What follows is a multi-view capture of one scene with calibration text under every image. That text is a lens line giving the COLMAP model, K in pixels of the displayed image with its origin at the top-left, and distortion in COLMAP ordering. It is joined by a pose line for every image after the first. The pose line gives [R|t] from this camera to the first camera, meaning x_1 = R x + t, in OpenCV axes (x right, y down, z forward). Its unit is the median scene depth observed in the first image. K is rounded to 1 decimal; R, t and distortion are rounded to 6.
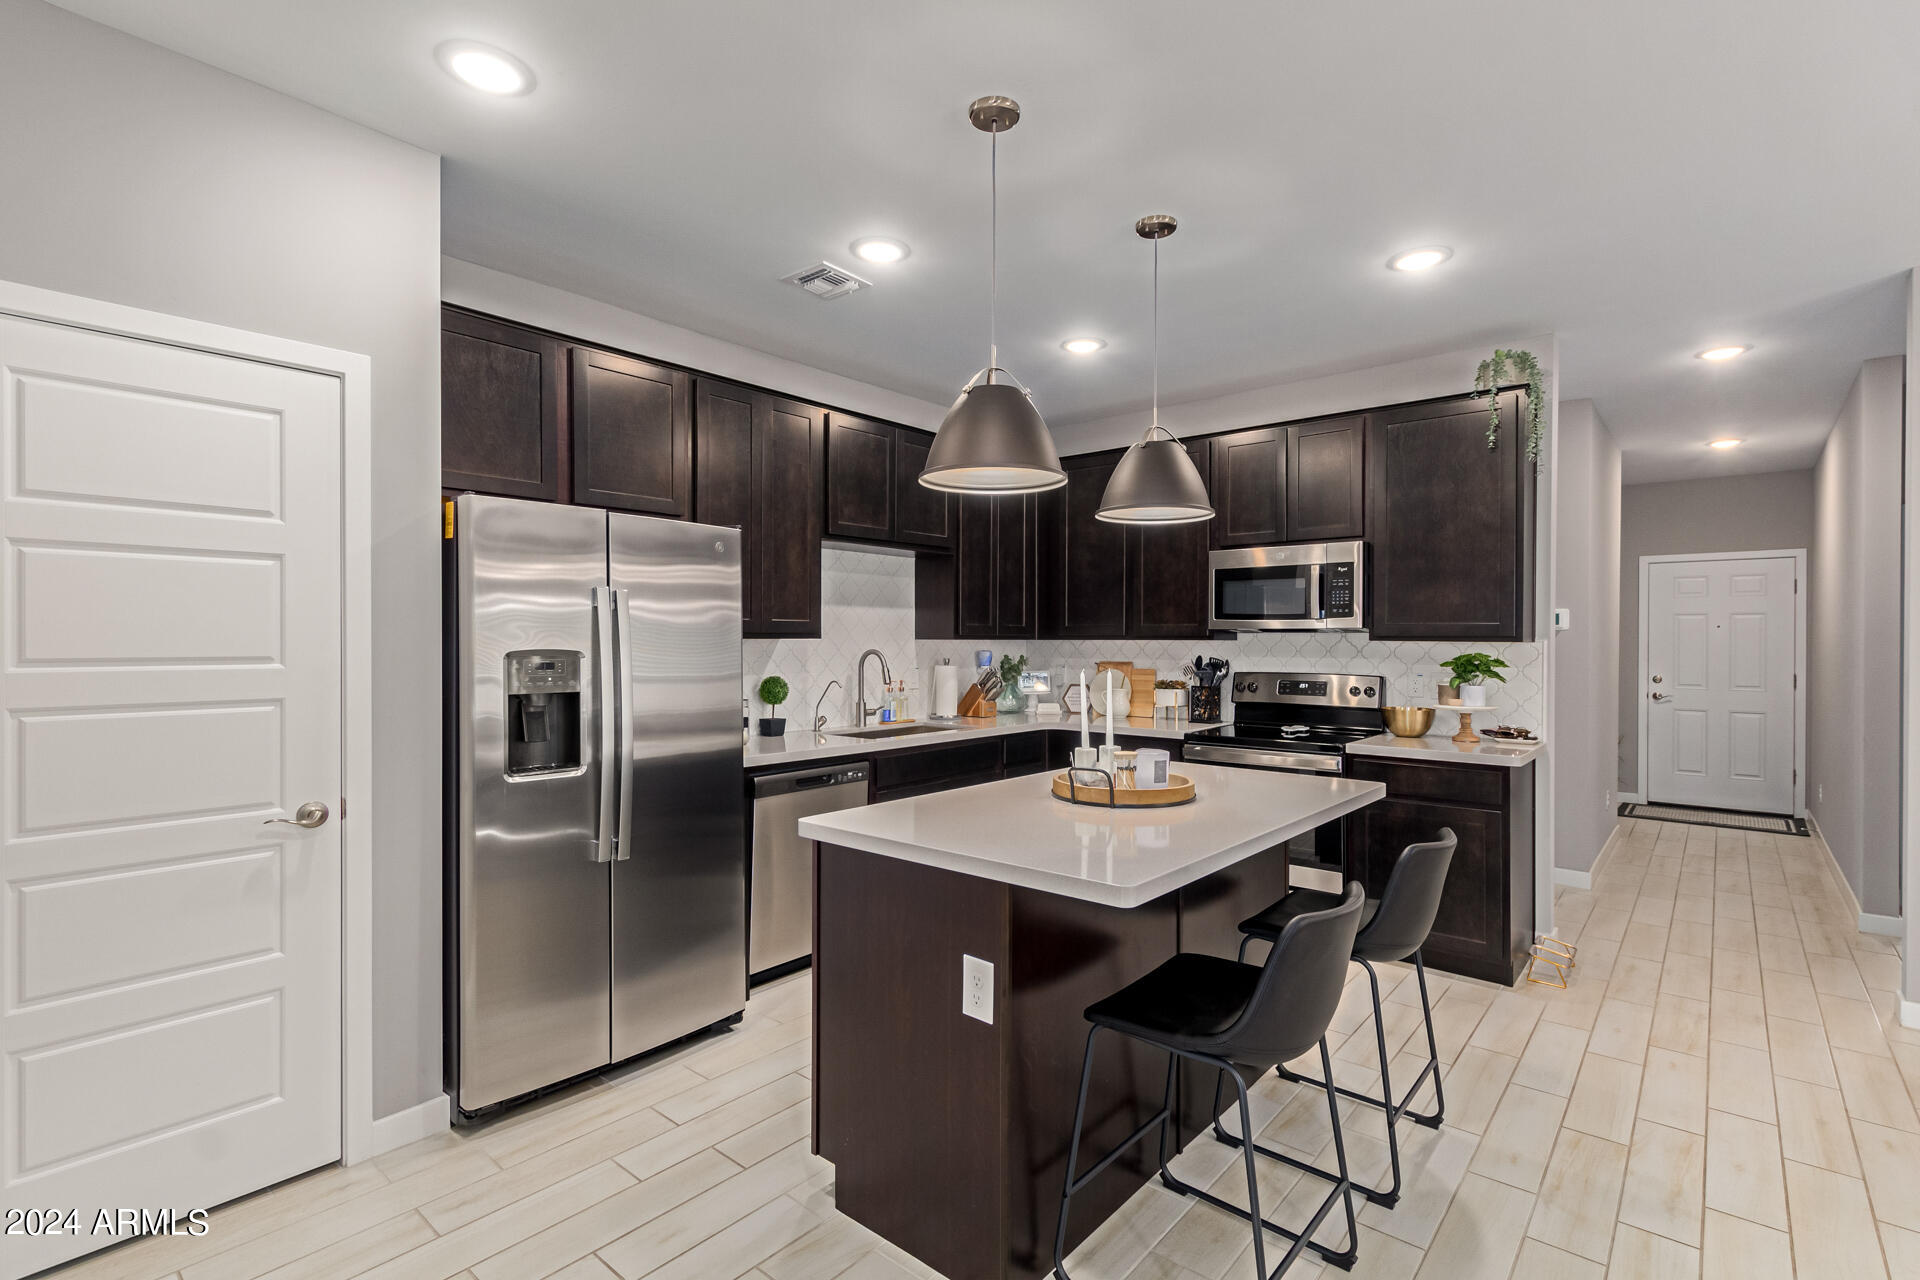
lens RADIAL K [[874.9, 0, 965.0], [0, 874.9, 646.2], [0, 0, 1]] dist [0.005785, 0.000491]
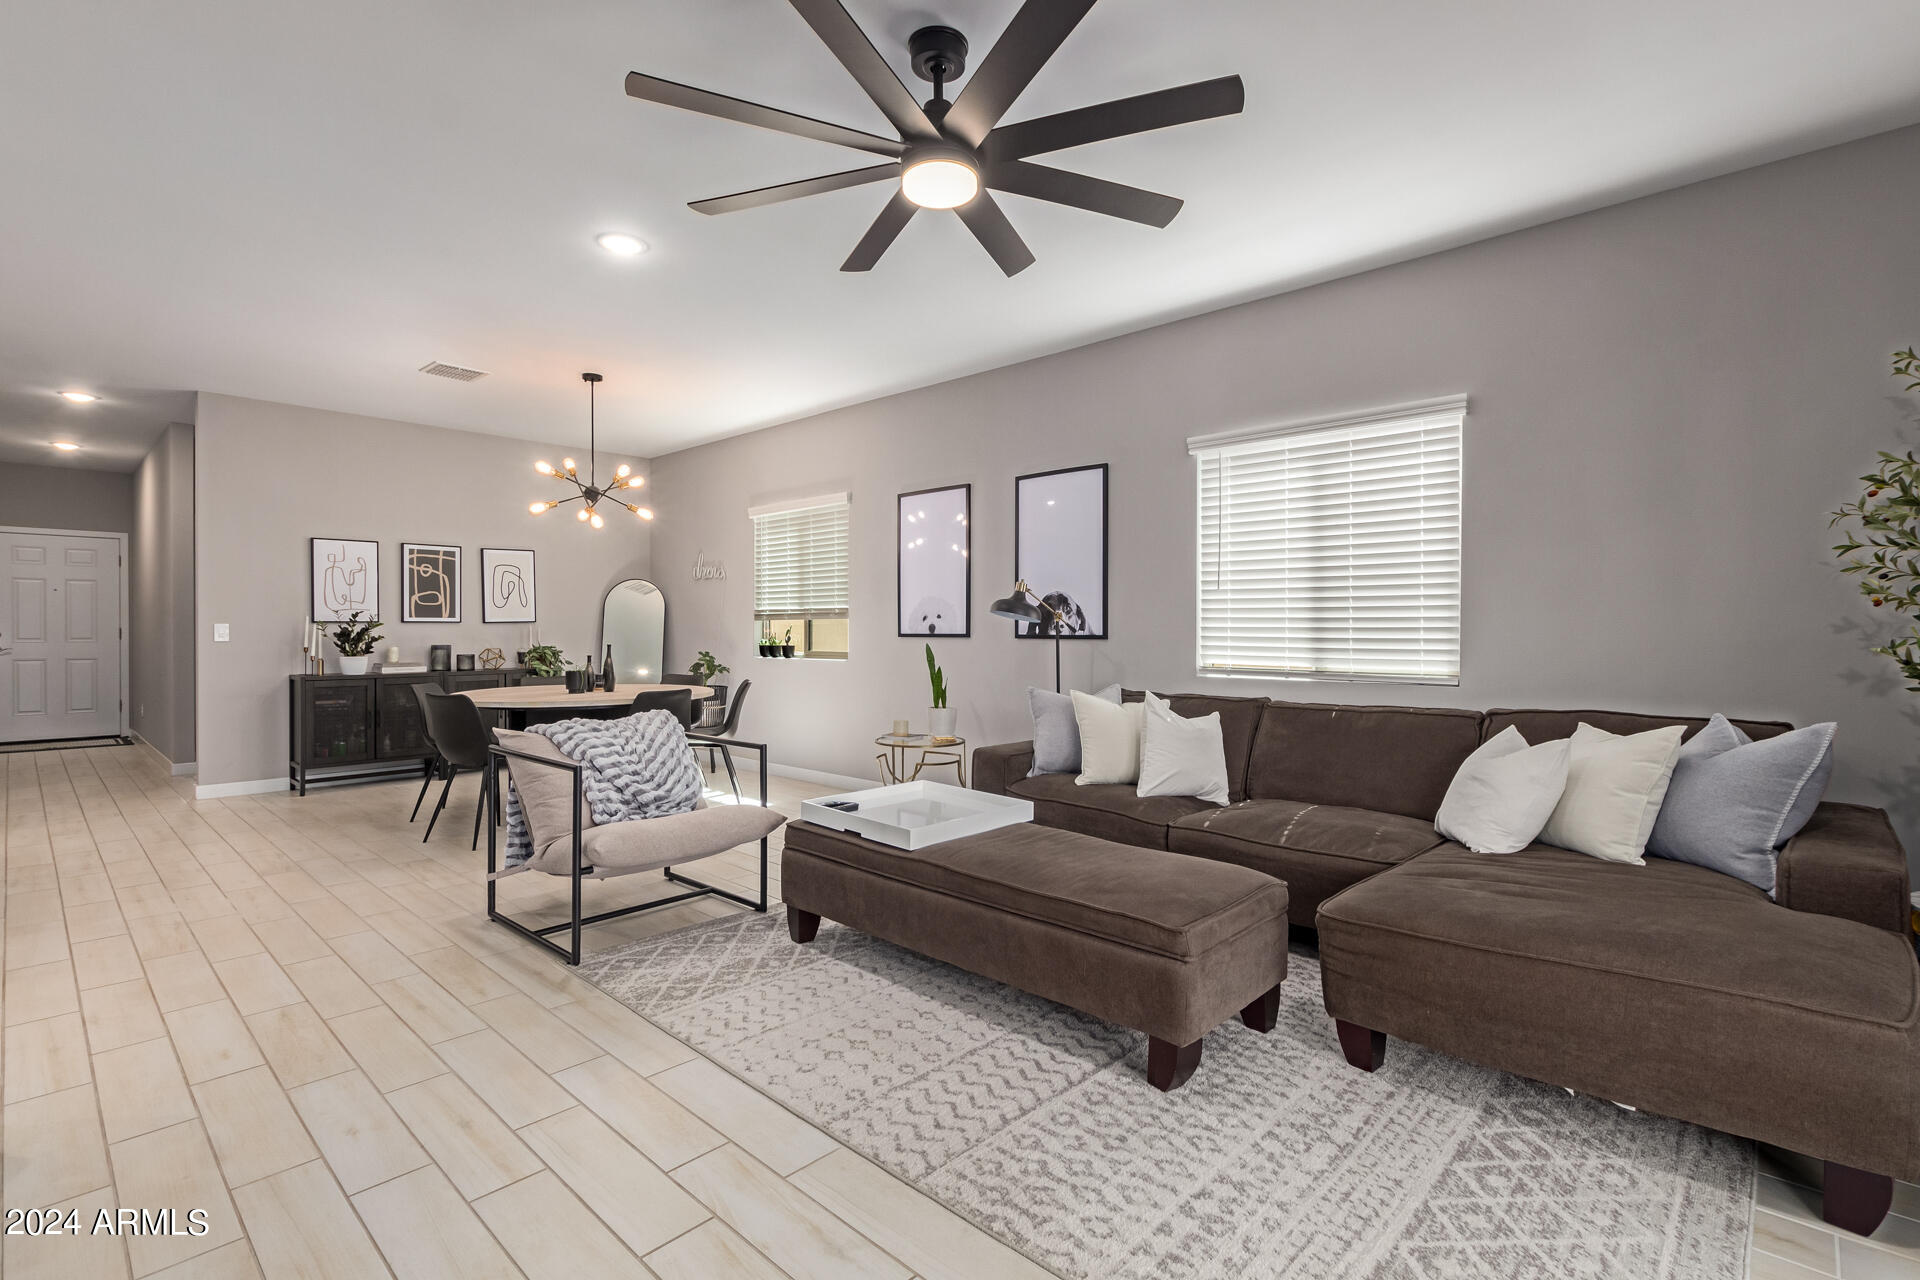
lens RADIAL K [[874.9, 0, 999.6], [0, 874.9, 627.4], [0, 0, 1]] dist [0.005785, 0.000491]
pose [[0.015502, -0.005623, 0.999864, -0.800102], [0.001366, 0.999983, 0.005603, 0.056527], [-0.999879, 0.001279, 0.015510, -0.759364]]
